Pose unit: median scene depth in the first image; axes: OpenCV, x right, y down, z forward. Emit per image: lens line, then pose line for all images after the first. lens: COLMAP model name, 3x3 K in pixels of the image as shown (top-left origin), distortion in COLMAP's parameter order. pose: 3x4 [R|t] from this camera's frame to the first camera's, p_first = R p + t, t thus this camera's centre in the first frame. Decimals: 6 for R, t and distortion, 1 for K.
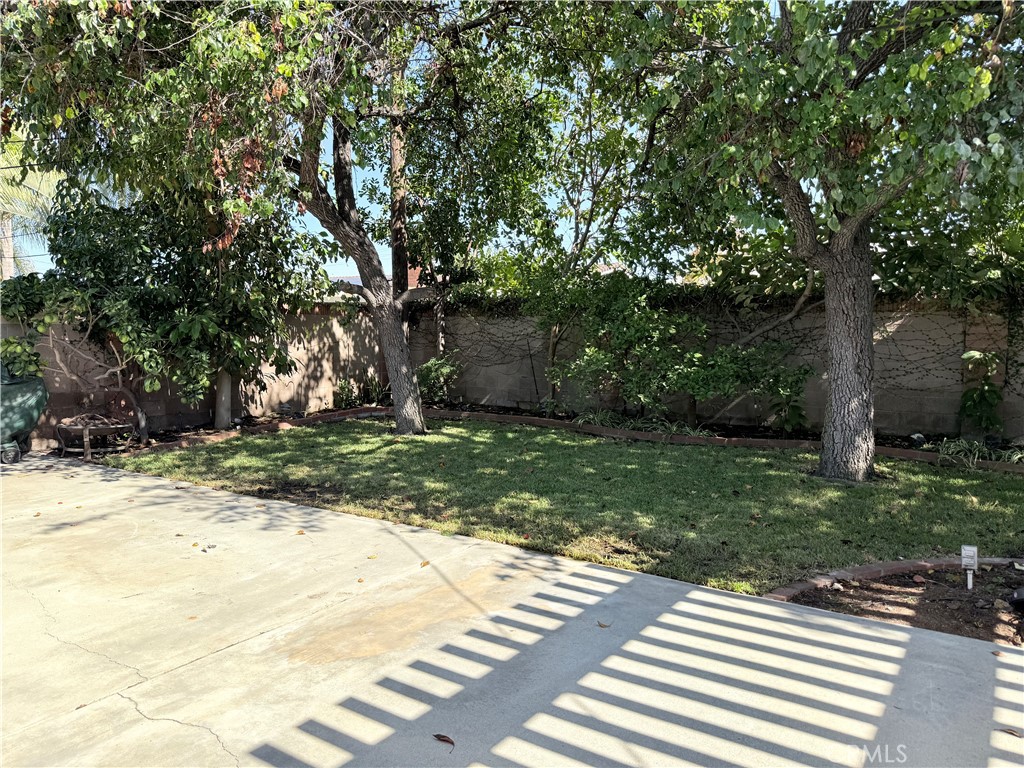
lens RADIAL K [[728.1, 0, 522.8], [0, 728.1, 389.8], [0, 0, 1]] dist [-0.016535, 0.000162]
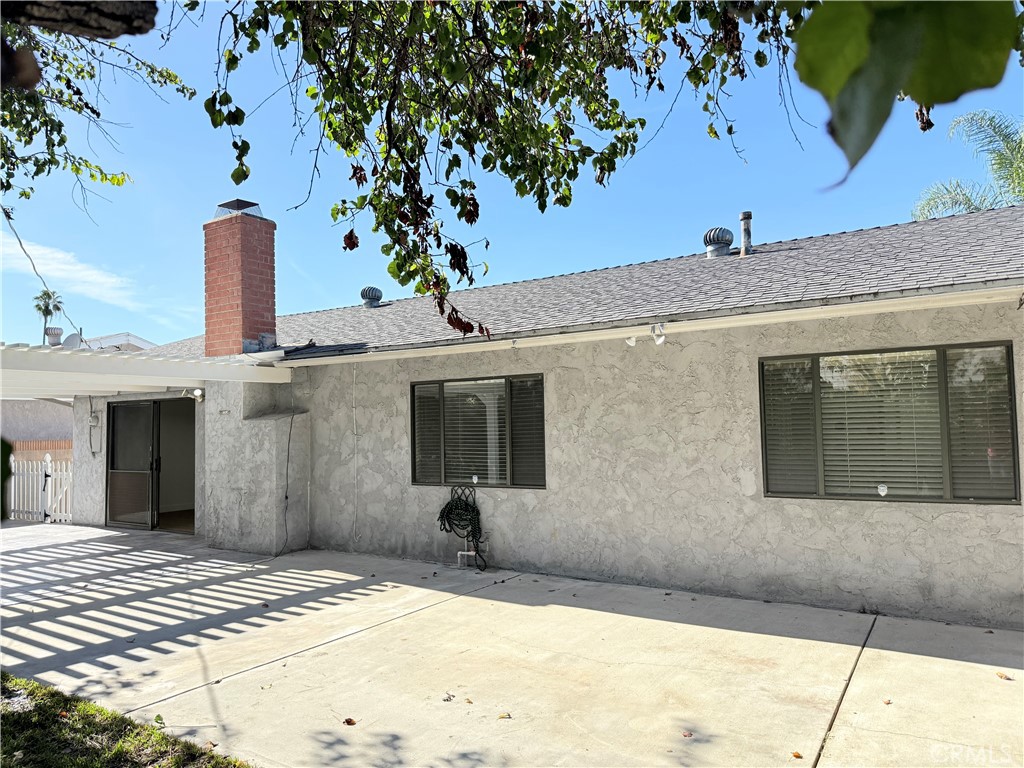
lens RADIAL K [[720.4, 0, 512.0], [0, 720.4, 384.0], [0, 0, 1]] dist [0.131621, -0.203934]
pose [[-0.999883, 0.015291, -0.000675, -0.563483], [0.015270, 0.999571, 0.024990, -0.196341], [0.001057, 0.024977, -0.999687, 2.037584]]
